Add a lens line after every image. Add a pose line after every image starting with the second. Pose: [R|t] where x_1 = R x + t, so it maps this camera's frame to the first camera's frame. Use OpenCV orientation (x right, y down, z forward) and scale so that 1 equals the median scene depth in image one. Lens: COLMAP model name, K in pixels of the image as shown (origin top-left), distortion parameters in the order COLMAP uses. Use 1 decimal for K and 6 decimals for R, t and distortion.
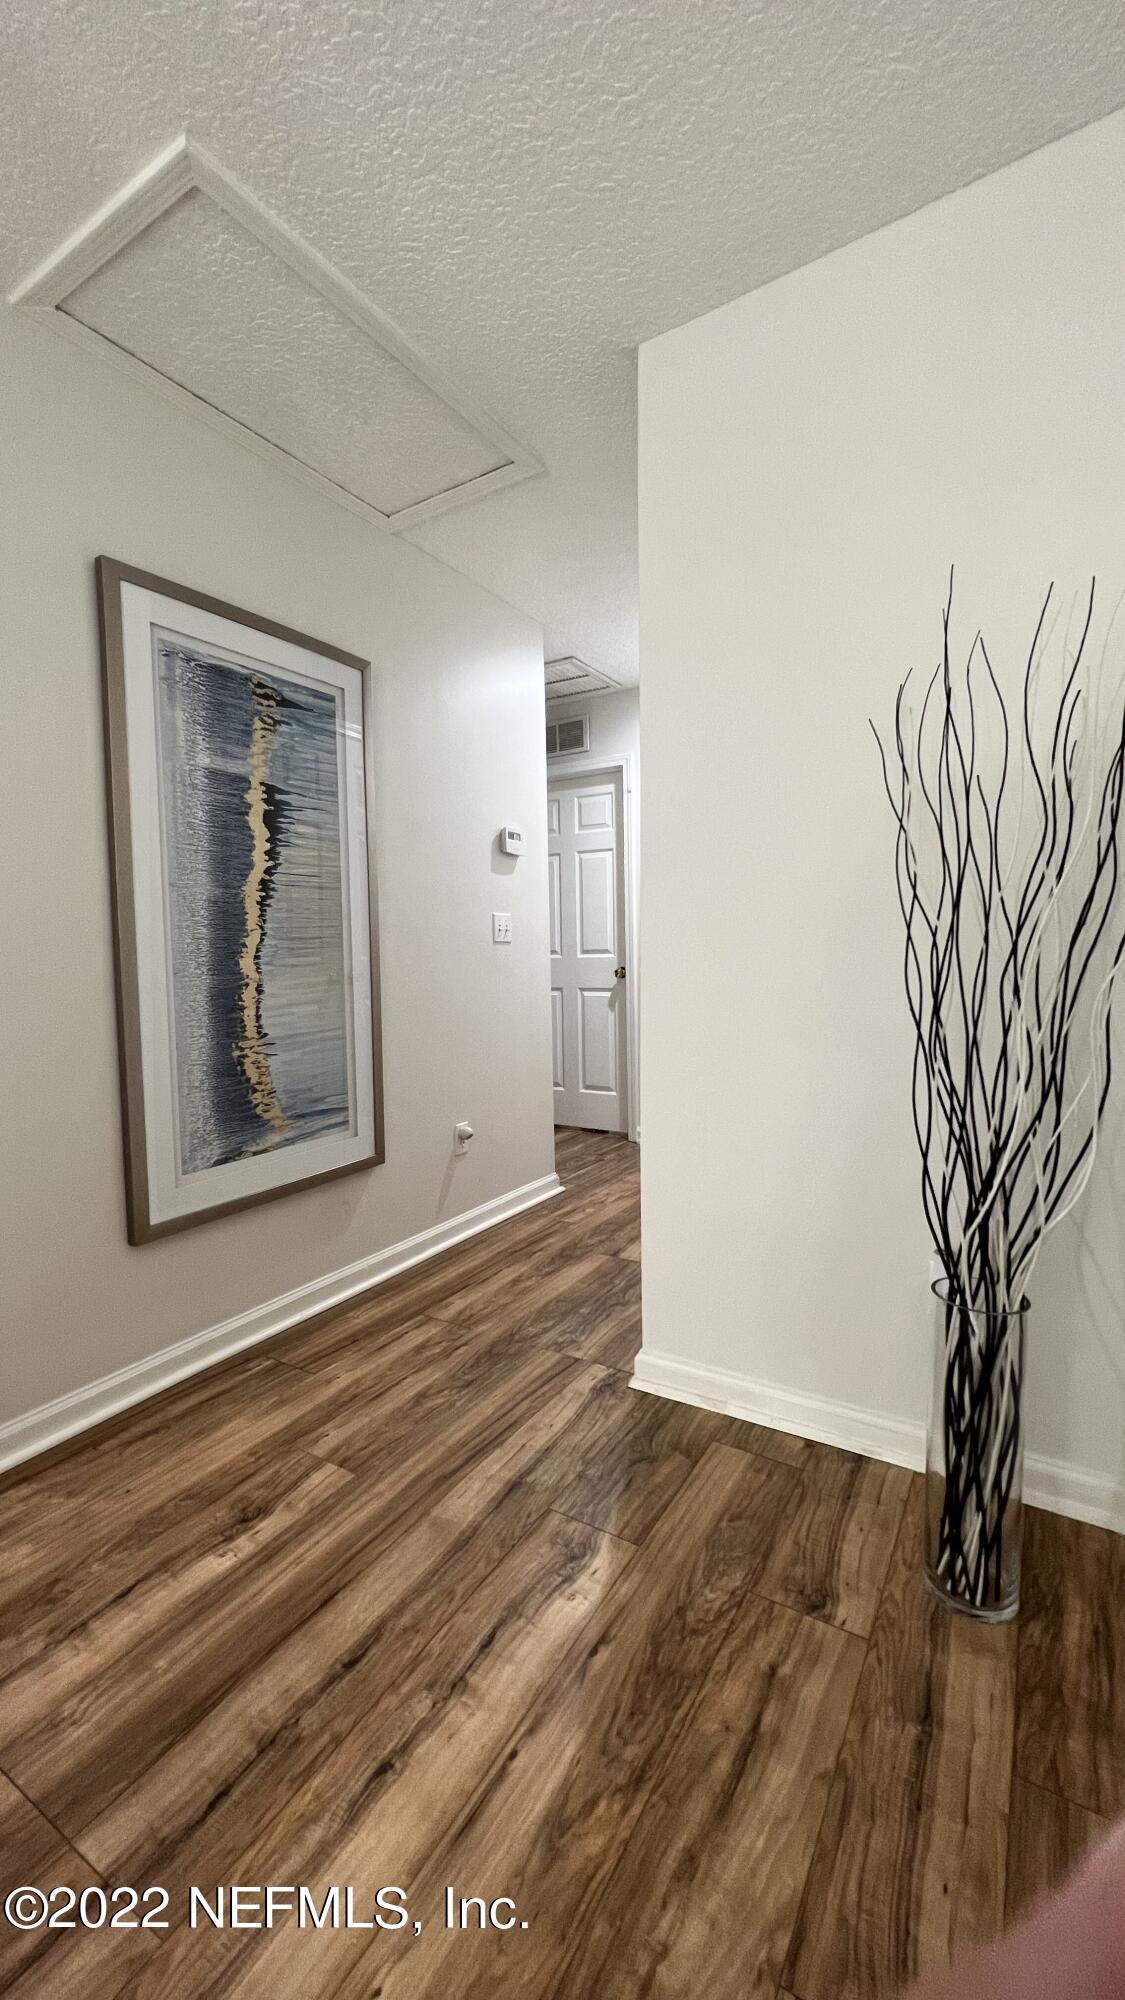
lens RADIAL K [[802.3, 0, 569.9], [0, 802.3, 997.3], [0, 0, 1]] dist [-0.000790, -0.000191]
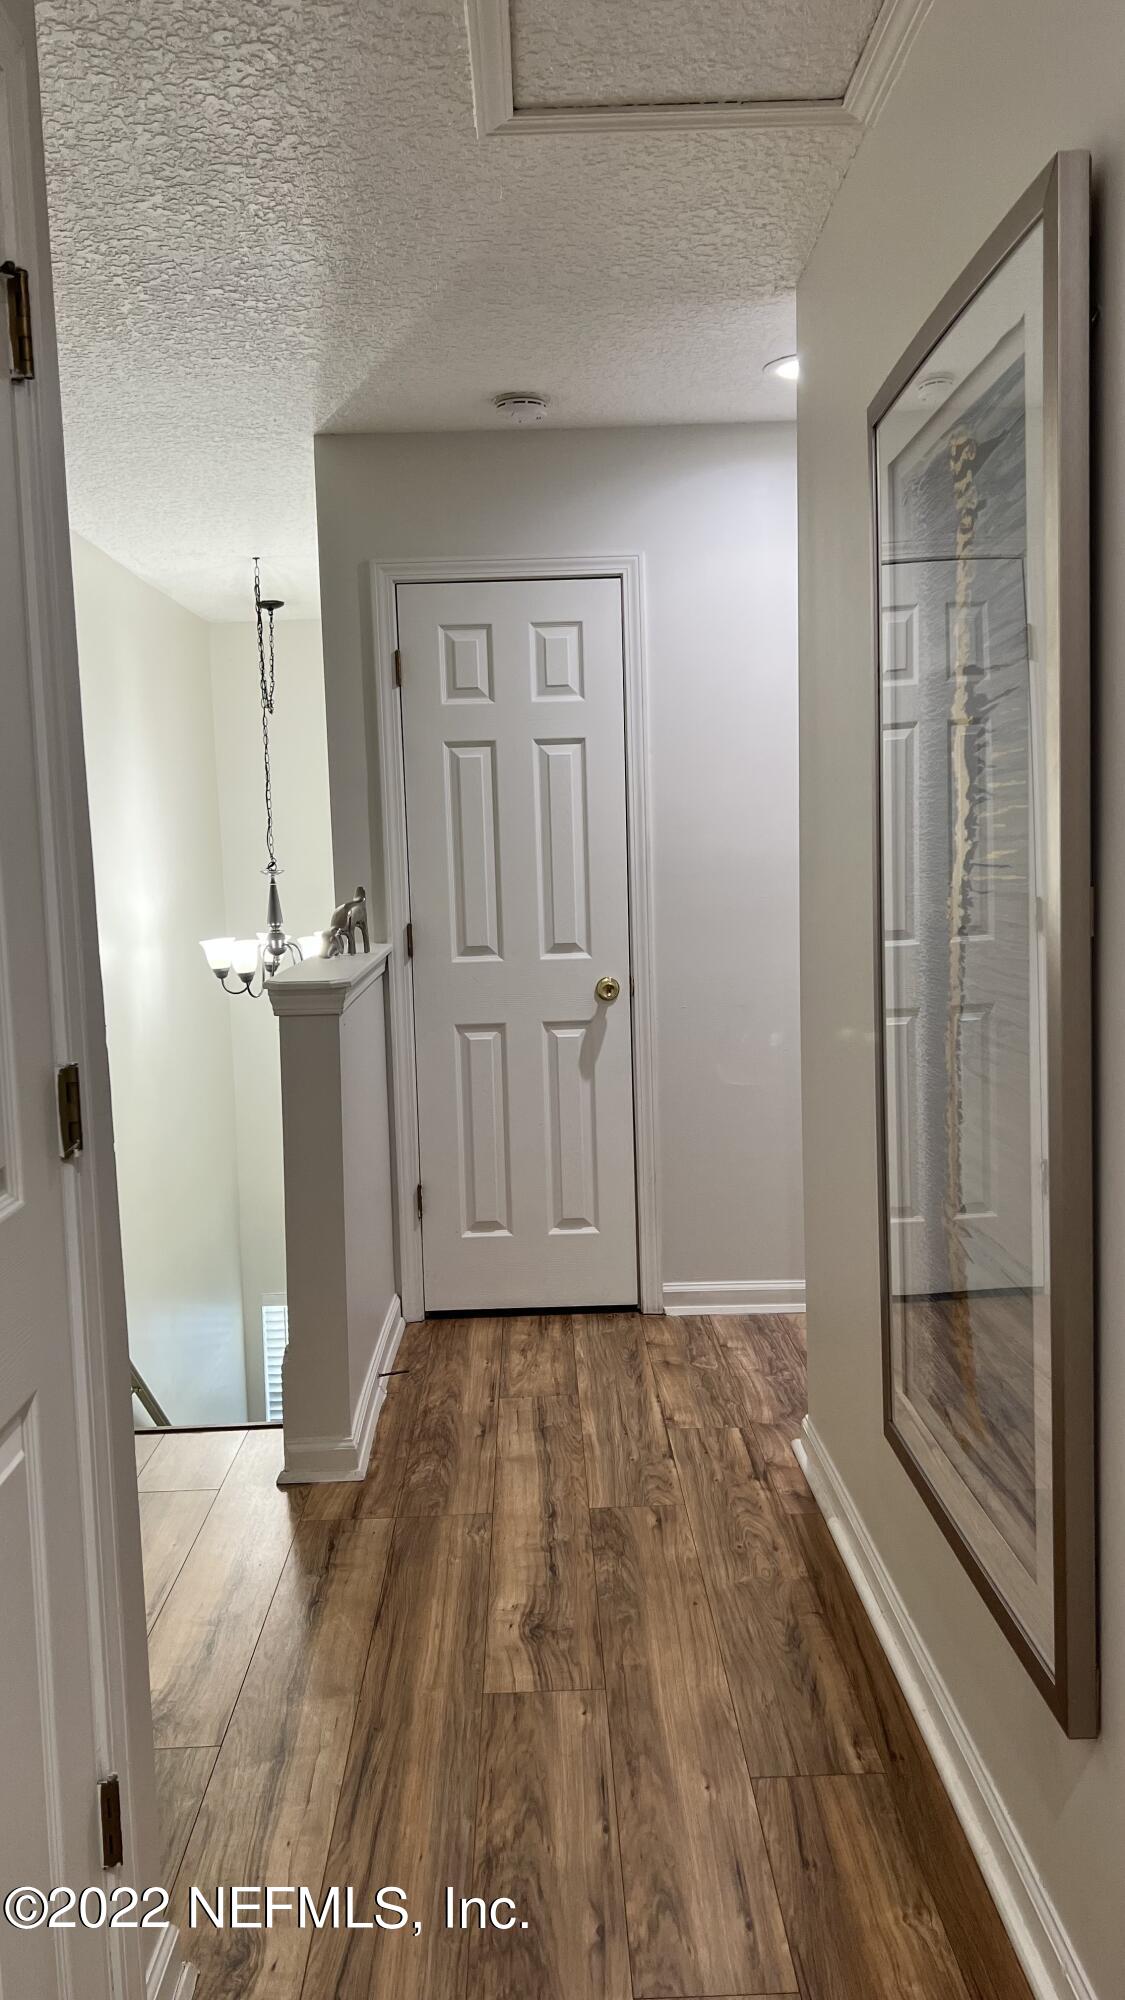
lens RADIAL K [[1520.3, 0, 562.5], [0, 1520.3, 1000.0], [0, 0, 1]] dist [-0.000102, -0.000150]
pose [[-0.847499, 0.093264, -0.522539, 0.362014], [0.011307, 0.987391, 0.157893, -0.287375], [0.530677, 0.127906, -0.837868, 2.111145]]
